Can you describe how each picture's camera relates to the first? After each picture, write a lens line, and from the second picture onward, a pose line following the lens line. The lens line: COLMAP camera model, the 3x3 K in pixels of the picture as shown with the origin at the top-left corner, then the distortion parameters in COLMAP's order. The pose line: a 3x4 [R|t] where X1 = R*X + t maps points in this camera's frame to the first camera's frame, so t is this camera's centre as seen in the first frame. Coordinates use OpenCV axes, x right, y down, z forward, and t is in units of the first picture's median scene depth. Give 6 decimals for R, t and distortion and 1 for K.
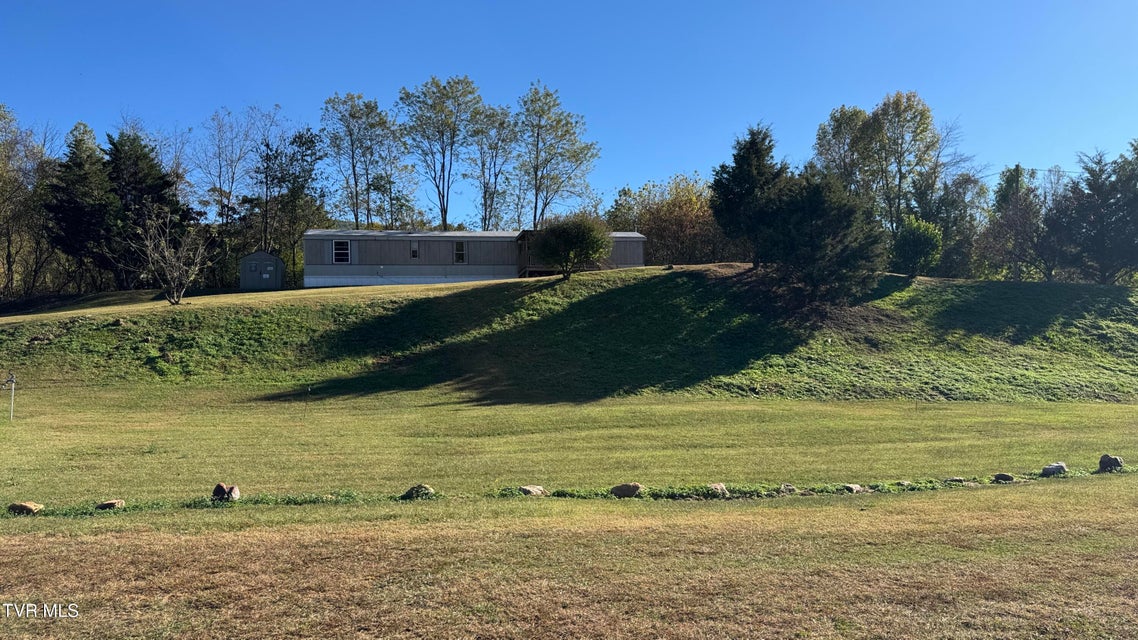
lens RADIAL K [[804.8, 0, 565.2], [0, 804.8, 325.1], [0, 0, 1]] dist [0.052051, -0.078388]
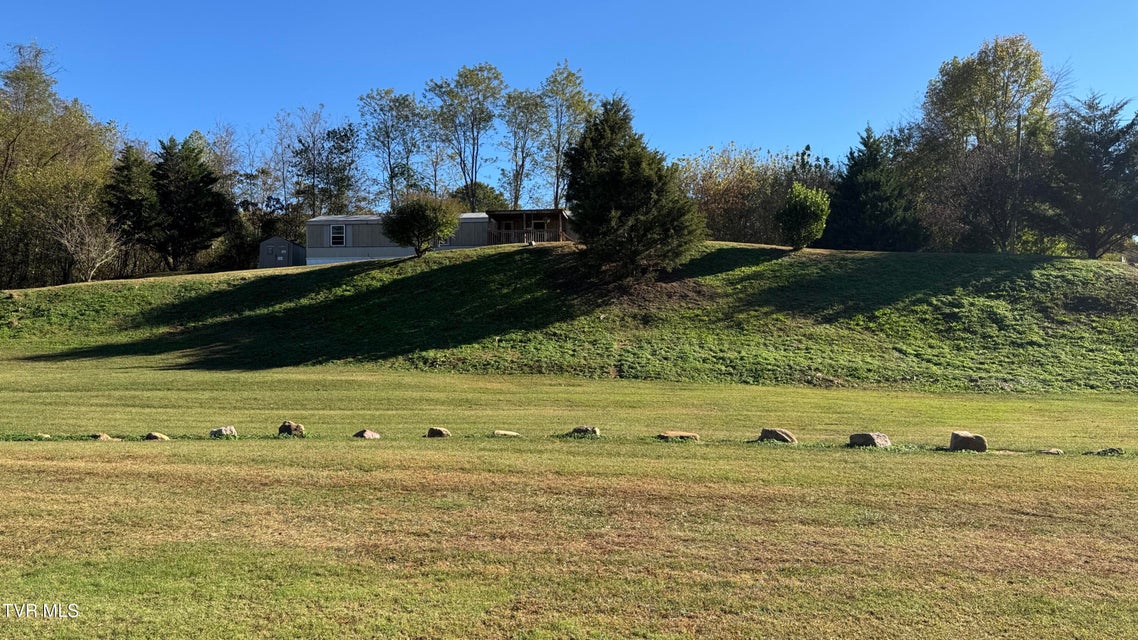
lens RADIAL K [[804.8, 0, 570.2], [0, 804.8, 321.5], [0, 0, 1]] dist [0.052051, -0.078388]
pose [[0.952455, 0.010296, -0.304506, 0.533783], [-0.004987, 0.999822, 0.018208, 0.006529], [0.304640, -0.015824, 0.952336, 0.072550]]
